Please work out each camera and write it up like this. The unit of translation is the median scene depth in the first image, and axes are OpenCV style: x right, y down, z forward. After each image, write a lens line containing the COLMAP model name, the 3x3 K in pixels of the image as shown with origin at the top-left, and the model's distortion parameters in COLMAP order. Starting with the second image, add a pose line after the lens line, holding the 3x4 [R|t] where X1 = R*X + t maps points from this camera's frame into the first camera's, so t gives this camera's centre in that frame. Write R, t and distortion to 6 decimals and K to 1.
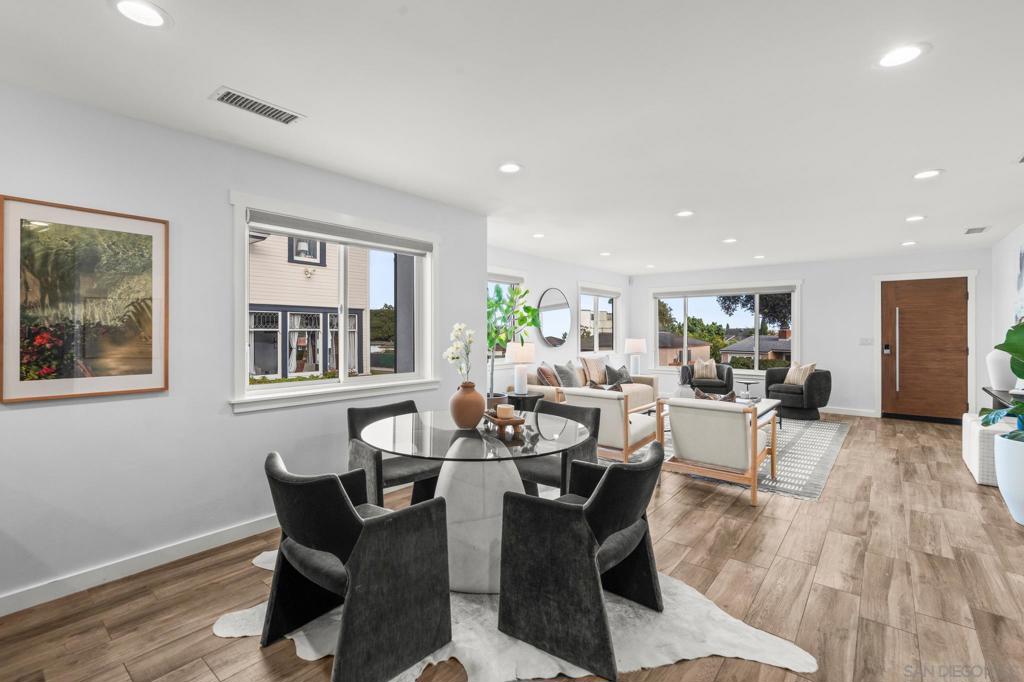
lens RADIAL K [[460.2, 0, 509.2], [0, 460.2, 334.5], [0, 0, 1]] dist [-0.001996, 0.001531]
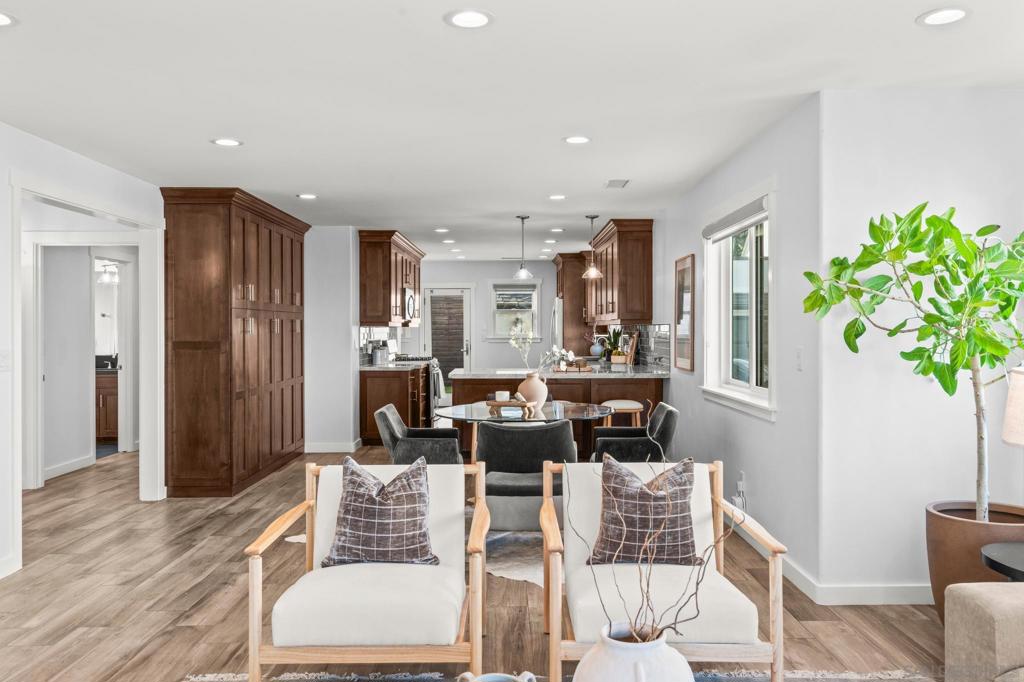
lens RADIAL K [[819.9, 0, 514.3], [0, 819.9, 325.5], [0, 0, 1]] dist [-0.000591, 0.007750]
pose [[-0.765948, -0.001380, -0.642901, 0.507709], [-0.001684, 0.999999, -0.000140, -0.007917], [0.642901, 0.000976, -0.765949, 0.990884]]
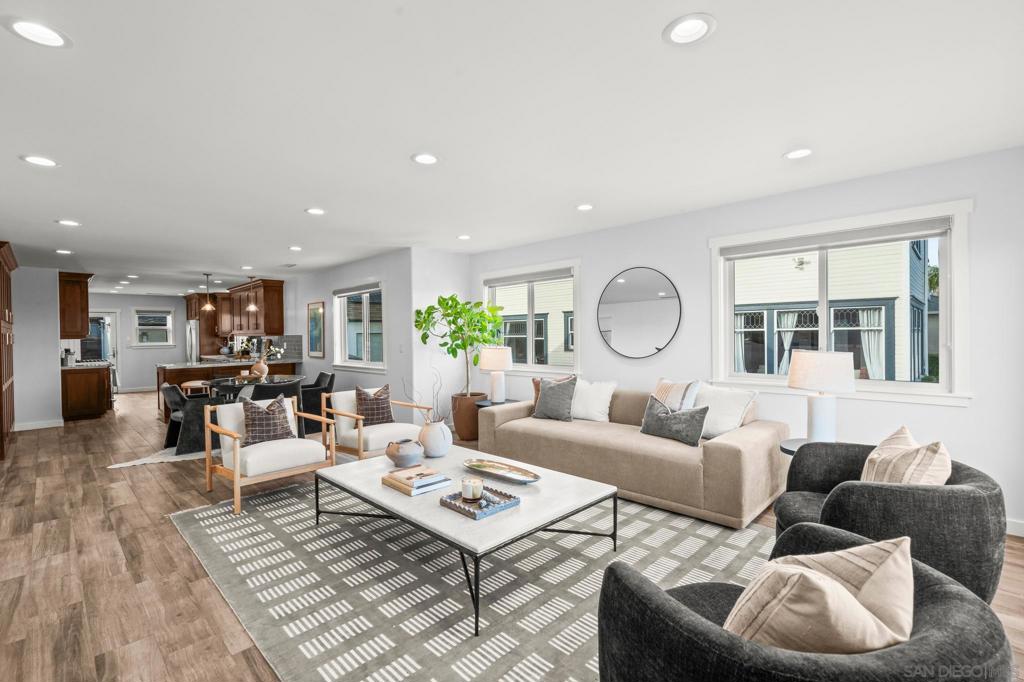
lens RADIAL K [[460.2, 0, 505.5], [0, 460.2, 339.7], [0, 0, 1]] dist [-0.001996, 0.001531]
pose [[-0.097015, 0.011715, -0.995214, 0.818747], [0.008069, 0.999907, 0.010984, -0.007505], [0.995250, -0.006965, -0.097101, 0.945000]]
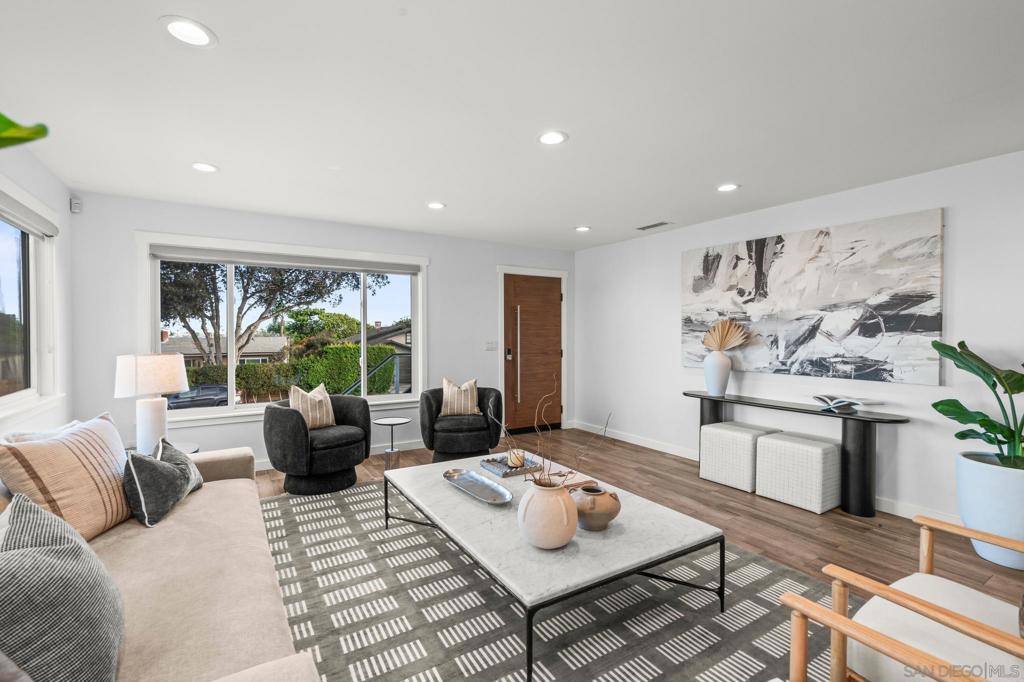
lens RADIAL K [[460.2, 0, 501.7], [0, 460.2, 340.6], [0, 0, 1]] dist [-0.001996, 0.001531]
pose [[0.331911, -0.016827, 0.943161, 0.023510], [0.005806, 0.999858, 0.015796, -0.006779], [-0.943293, 0.000233, 0.331961, 0.743319]]
